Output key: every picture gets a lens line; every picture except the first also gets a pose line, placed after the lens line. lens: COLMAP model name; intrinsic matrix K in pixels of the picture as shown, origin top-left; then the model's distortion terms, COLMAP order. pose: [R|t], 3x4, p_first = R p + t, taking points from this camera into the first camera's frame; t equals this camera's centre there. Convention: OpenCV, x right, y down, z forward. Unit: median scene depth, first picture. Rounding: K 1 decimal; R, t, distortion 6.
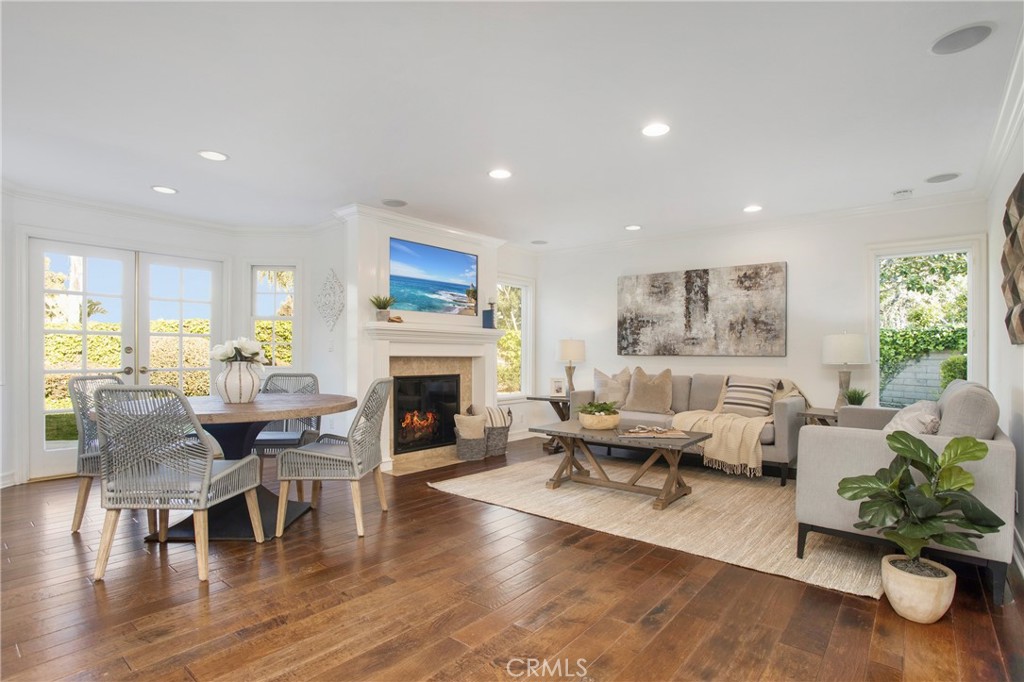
lens RADIAL K [[514.6, 0, 494.3], [0, 514.6, 357.8], [0, 0, 1]] dist [-0.066666, 0.017537]
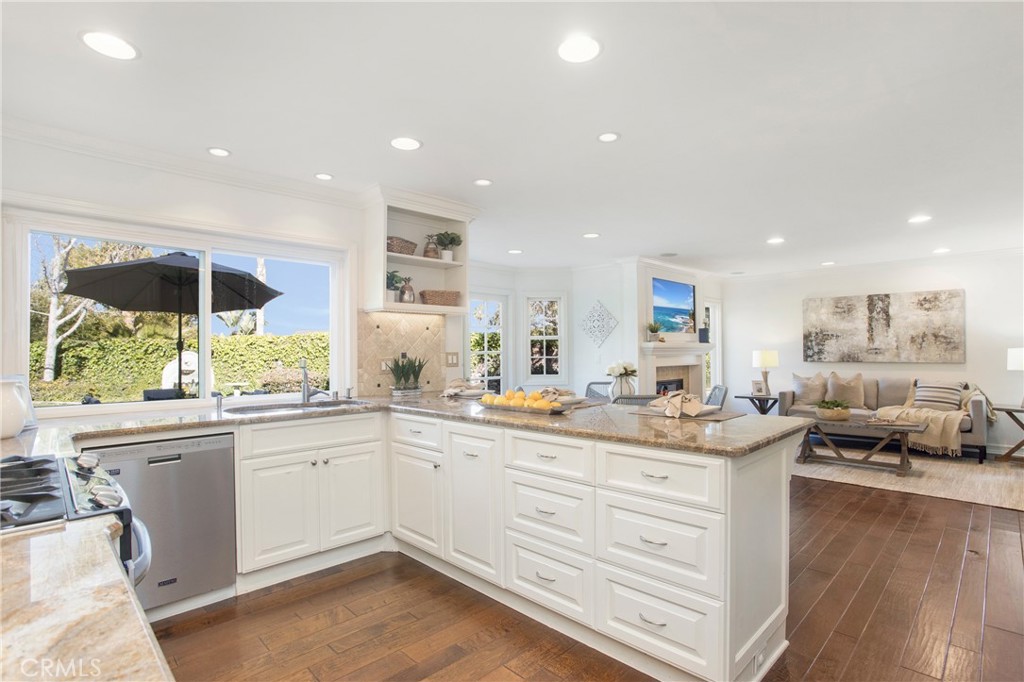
lens RADIAL K [[515.6, 0, 512.8], [0, 515.6, 345.3], [0, 0, 1]] dist [-0.003560, 0.001486]
pose [[0.998496, -0.013301, -0.053196, -0.449209], [0.012415, 0.999779, -0.016950, -0.037284], [0.053410, 0.016264, 0.998440, -0.327021]]
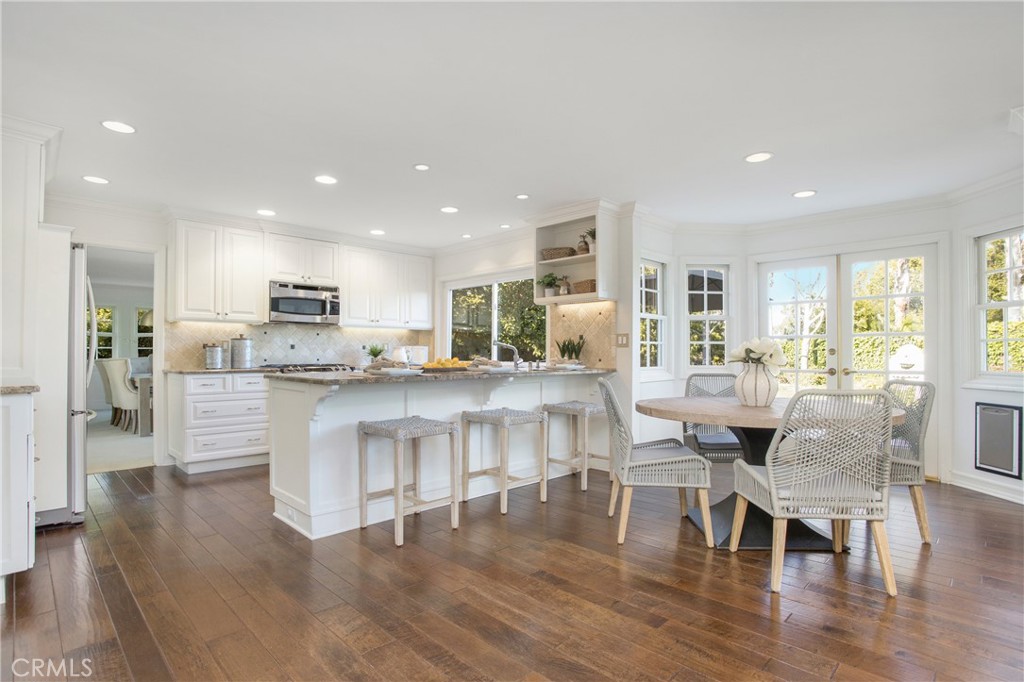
lens RADIAL K [[514.6, 0, 523.7], [0, 514.6, 351.2], [0, 0, 1]] dist [-0.066666, 0.017537]
pose [[-0.062744, -0.010828, -0.997971, 0.290749], [-0.007762, 0.999916, -0.010361, -0.000882], [0.997999, 0.007096, -0.062823, 0.374529]]
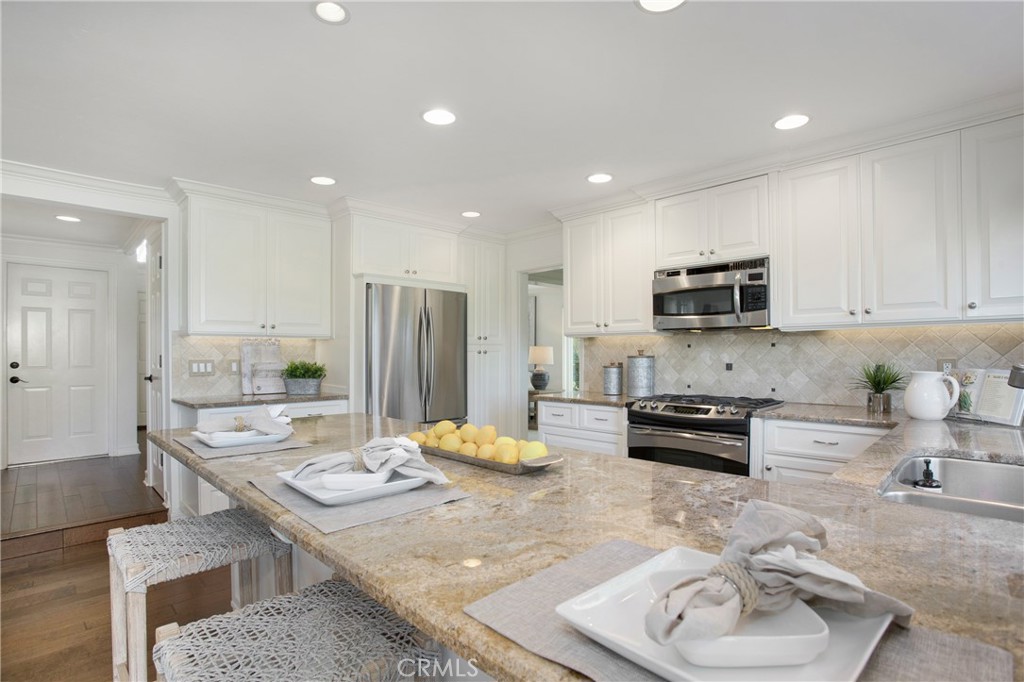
lens RADIAL K [[514.6, 0, 516.5], [0, 514.6, 351.0], [0, 0, 1]] dist [-0.066666, 0.017537]
pose [[-0.996599, -0.004383, 0.082289, -0.510504], [-0.004107, 0.999985, 0.003528, -0.038896], [-0.082304, 0.003178, -0.996602, 0.500896]]
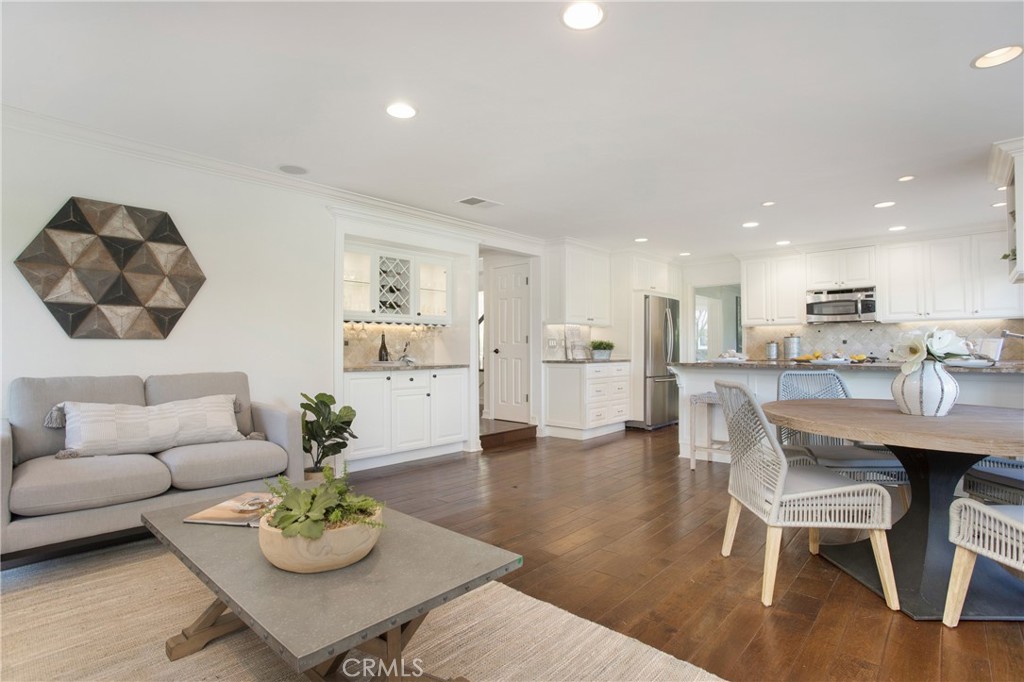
lens RADIAL K [[514.6, 0, 503.2], [0, 514.6, 339.6], [0, 0, 1]] dist [-0.066666, 0.017537]
pose [[-0.999348, -0.004335, 0.035843, 0.051862], [-0.004712, 0.999934, -0.010433, -0.006803], [-0.035796, -0.010595, -0.999303, 1.067075]]
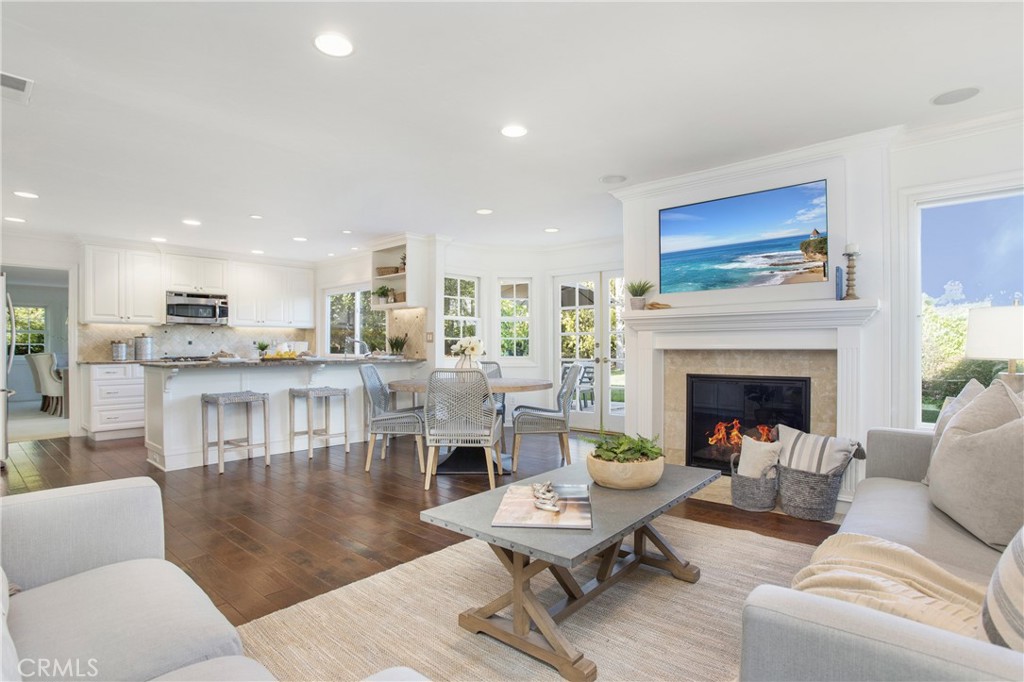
lens RADIAL K [[514.6, 0, 535.7], [0, 514.6, 348.2], [0, 0, 1]] dist [-0.066666, 0.017537]
pose [[0.016200, -0.004220, -0.999860, 0.578585], [-0.003177, 0.999986, -0.004272, -0.000730], [0.999864, 0.003246, 0.016186, 0.703144]]
